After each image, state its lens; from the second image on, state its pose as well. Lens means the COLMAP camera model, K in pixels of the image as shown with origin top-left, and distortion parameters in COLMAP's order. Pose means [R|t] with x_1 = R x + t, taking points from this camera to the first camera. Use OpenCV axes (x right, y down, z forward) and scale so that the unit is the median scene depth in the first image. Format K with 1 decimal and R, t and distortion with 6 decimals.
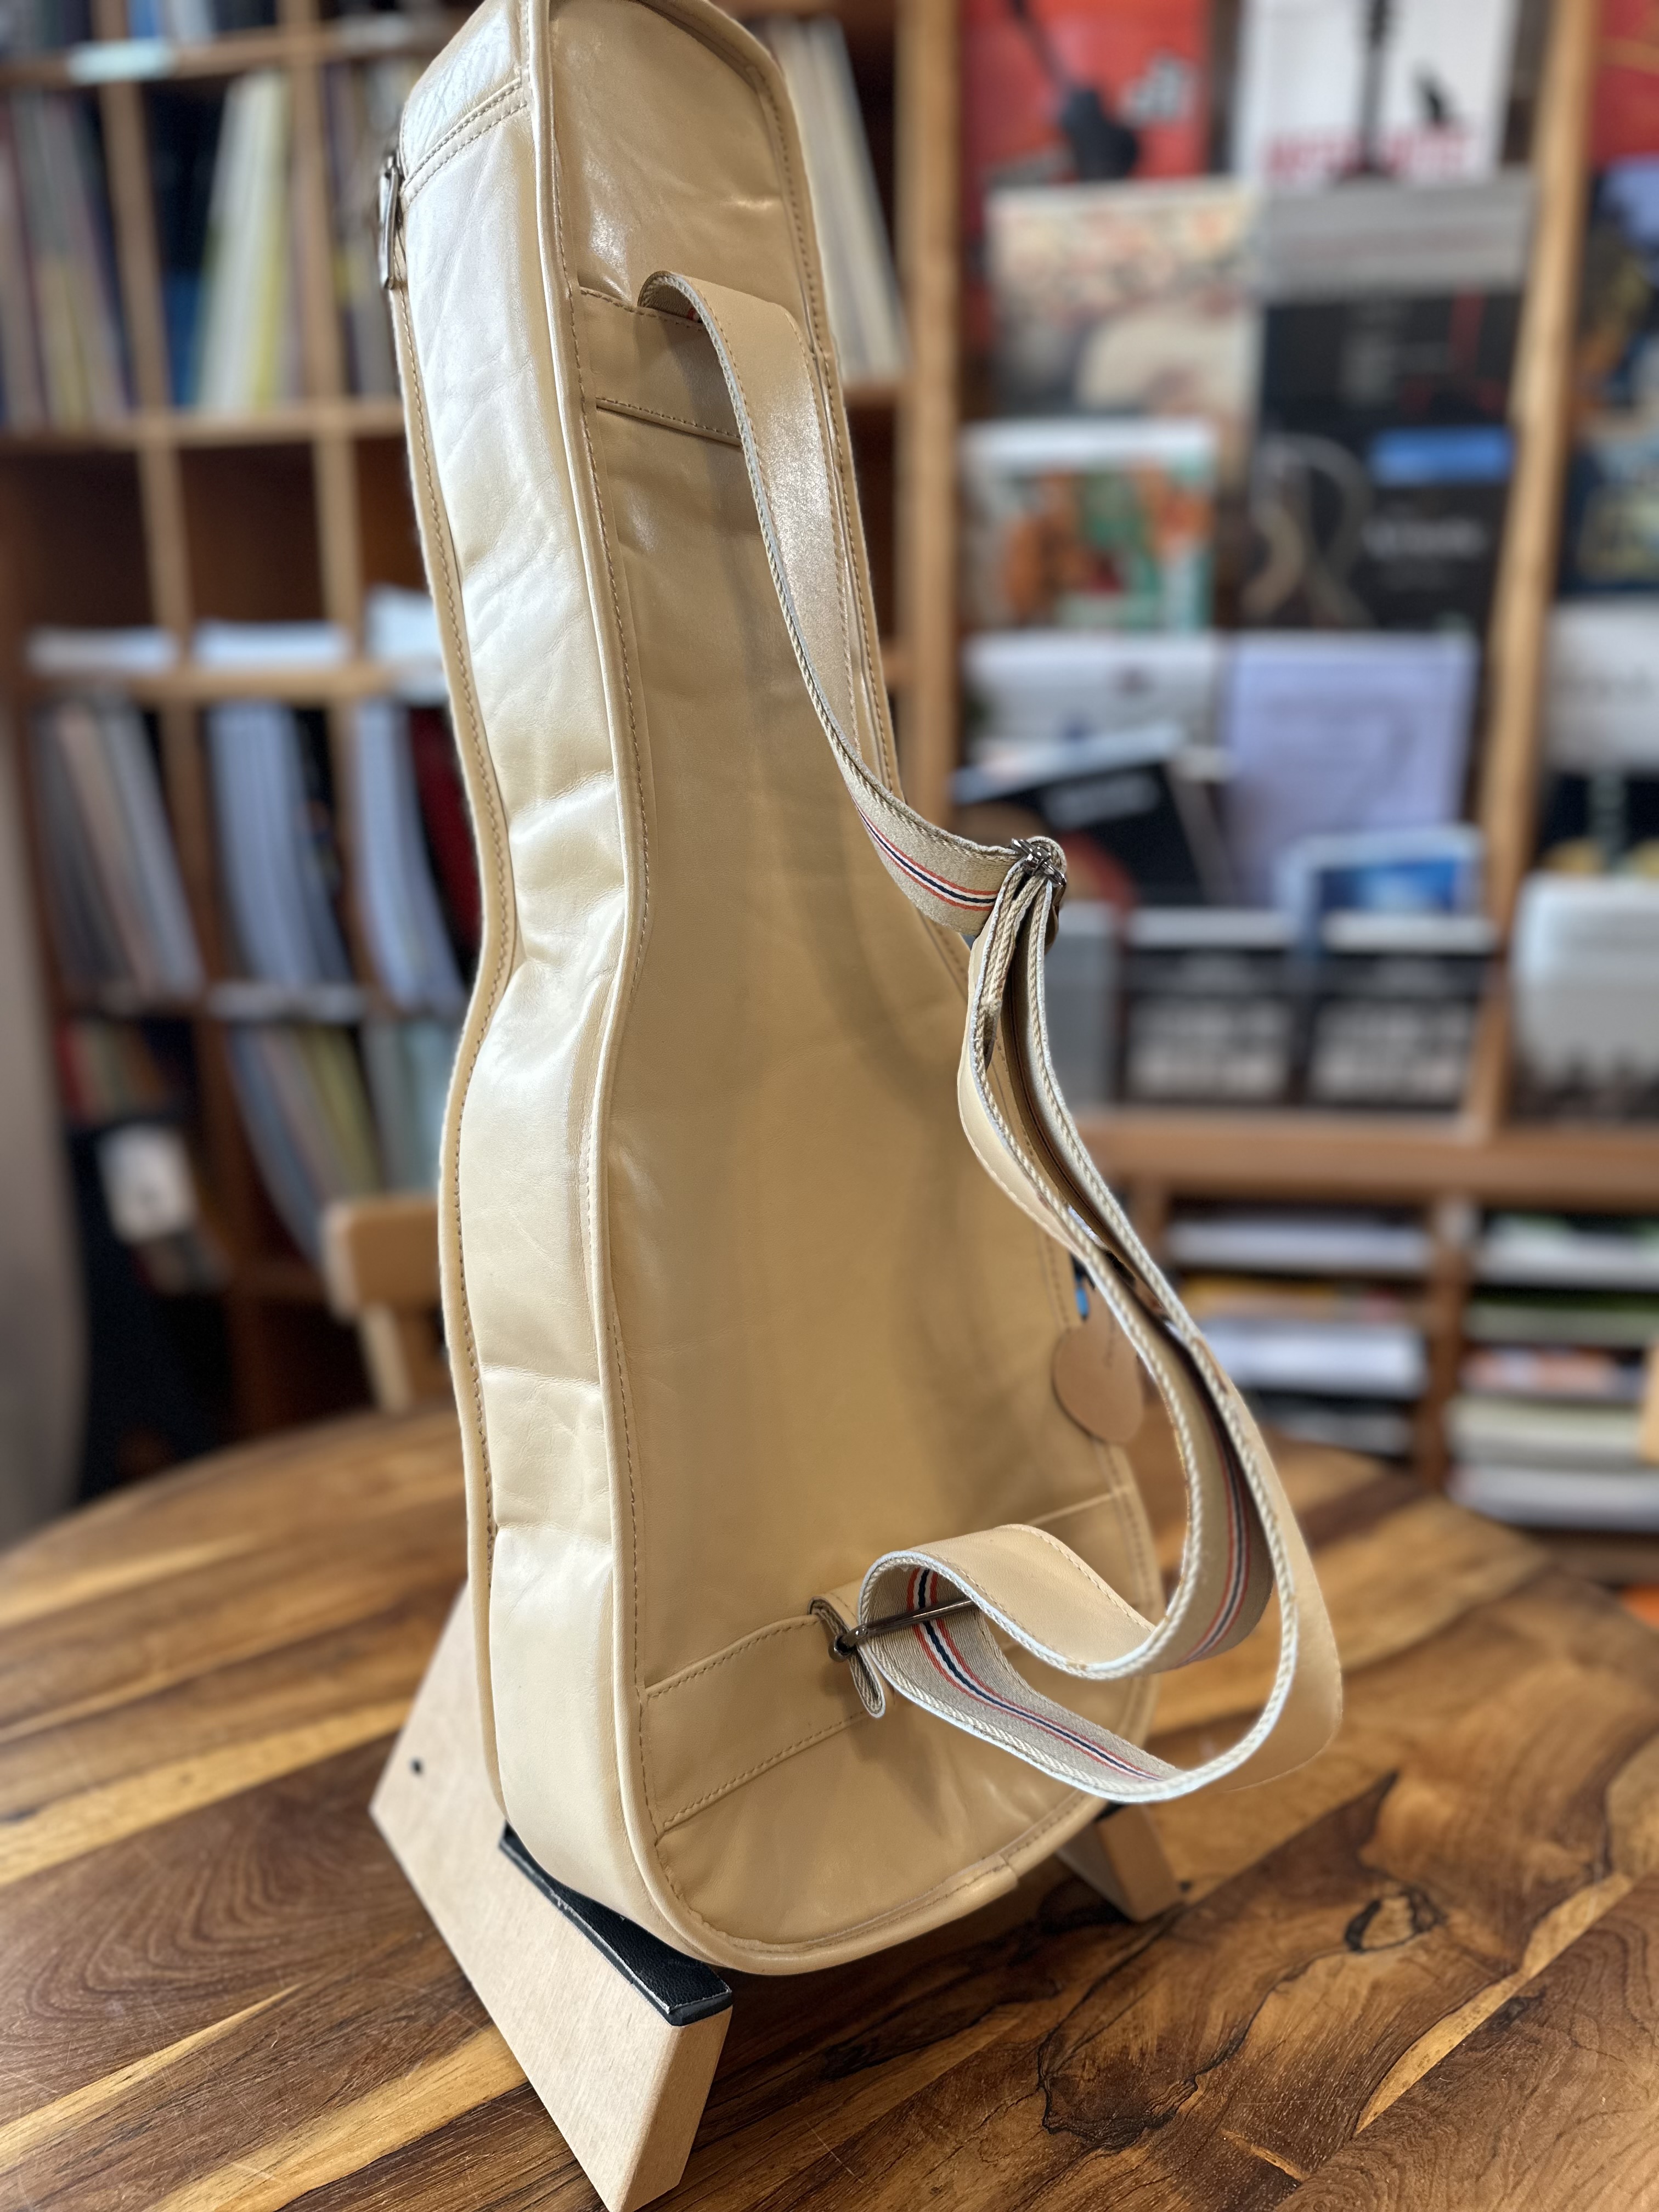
lens RADIAL K [[1651.4, 0, 820.9], [0, 1651.4, 1097.9], [0, 0, 1]] dist [-0.014223, 0.002098]
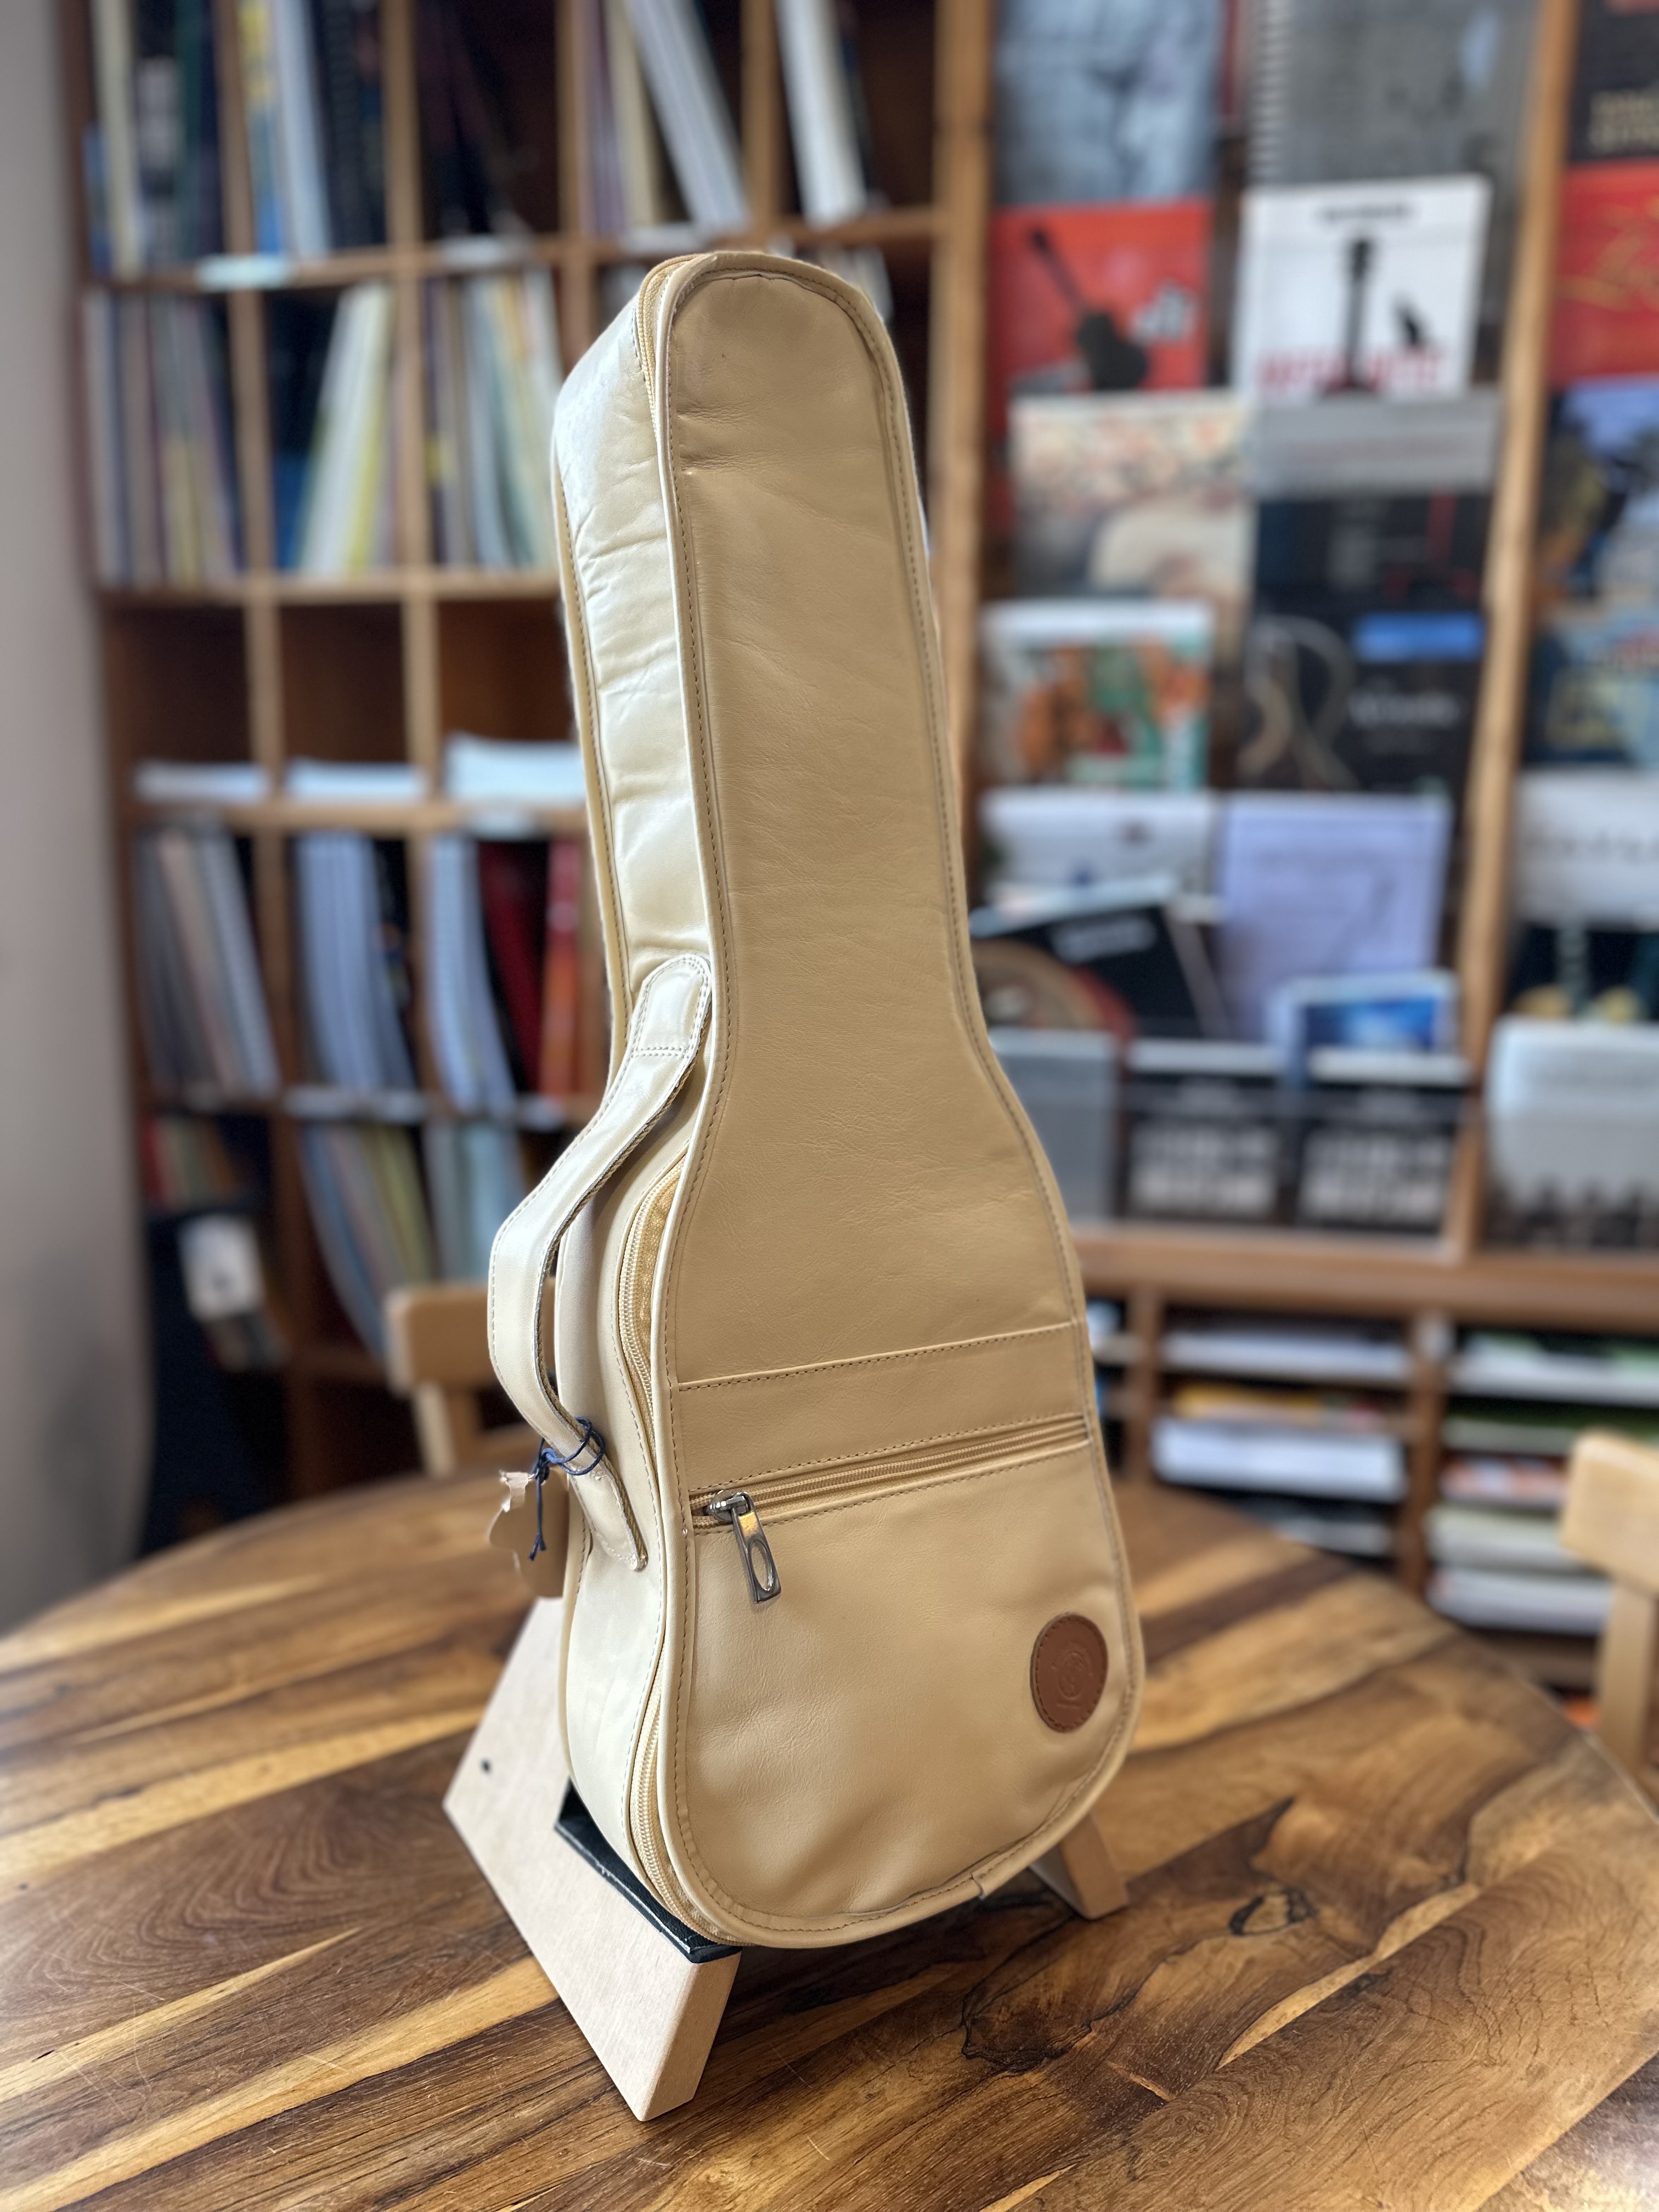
lens RADIAL K [[1651.4, 0, 828.1], [0, 1651.4, 1096.5], [0, 0, 1]] dist [-0.014223, 0.002098]
pose [[0.999419, 0.024855, -0.023316, 0.029198], [-0.026318, 0.997557, -0.064712, -0.002743], [0.021651, 0.065288, 0.997632, -0.172005]]
